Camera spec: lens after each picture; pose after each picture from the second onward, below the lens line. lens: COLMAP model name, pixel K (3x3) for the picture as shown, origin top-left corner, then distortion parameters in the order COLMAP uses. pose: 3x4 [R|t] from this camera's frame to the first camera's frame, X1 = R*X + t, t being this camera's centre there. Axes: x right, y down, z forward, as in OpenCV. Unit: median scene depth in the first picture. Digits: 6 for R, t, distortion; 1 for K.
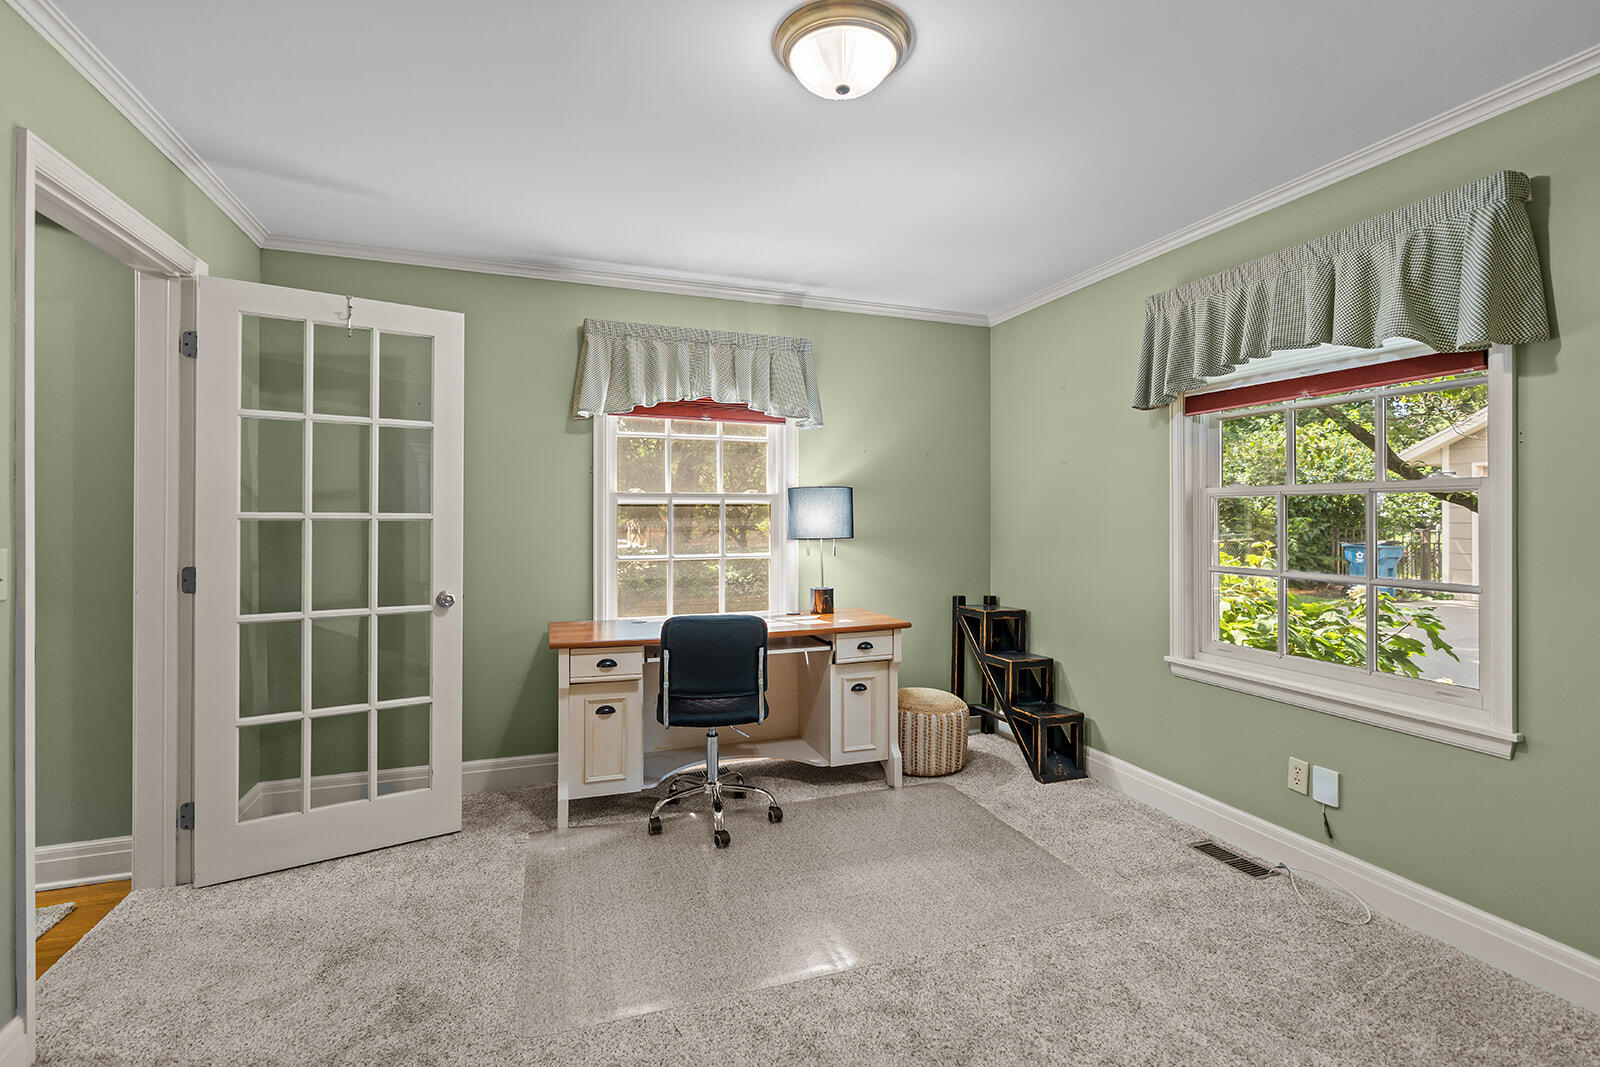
lens RADIAL K [[726.9, 0, 802.9], [0, 726.9, 518.9], [0, 0, 1]] dist [0.001219, 0.000219]
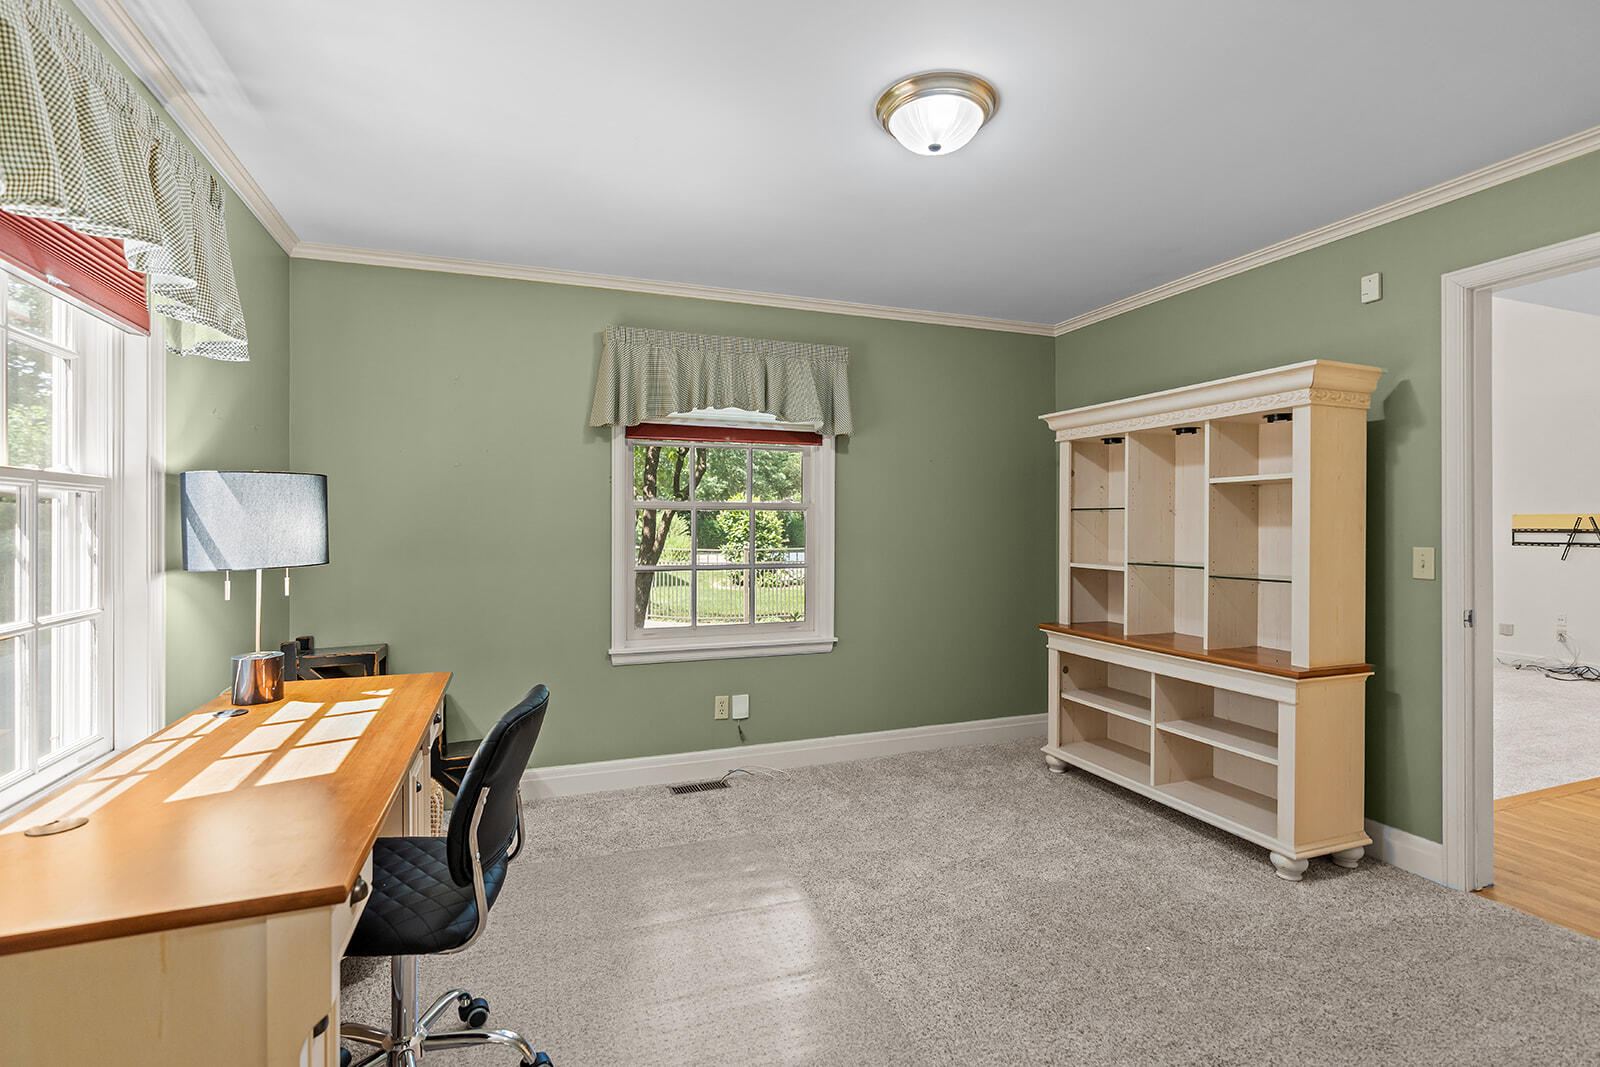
lens RADIAL K [[752.2, 0, 800.0], [0, 752.2, 533.5], [0, 0, 1]] dist [-0.001061, -0.000231]
pose [[-0.007868, -0.008614, 0.999932, -0.792292], [0.007110, 0.999937, 0.008670, 0.000919], [-0.999944, 0.007178, -0.007806, 0.862439]]
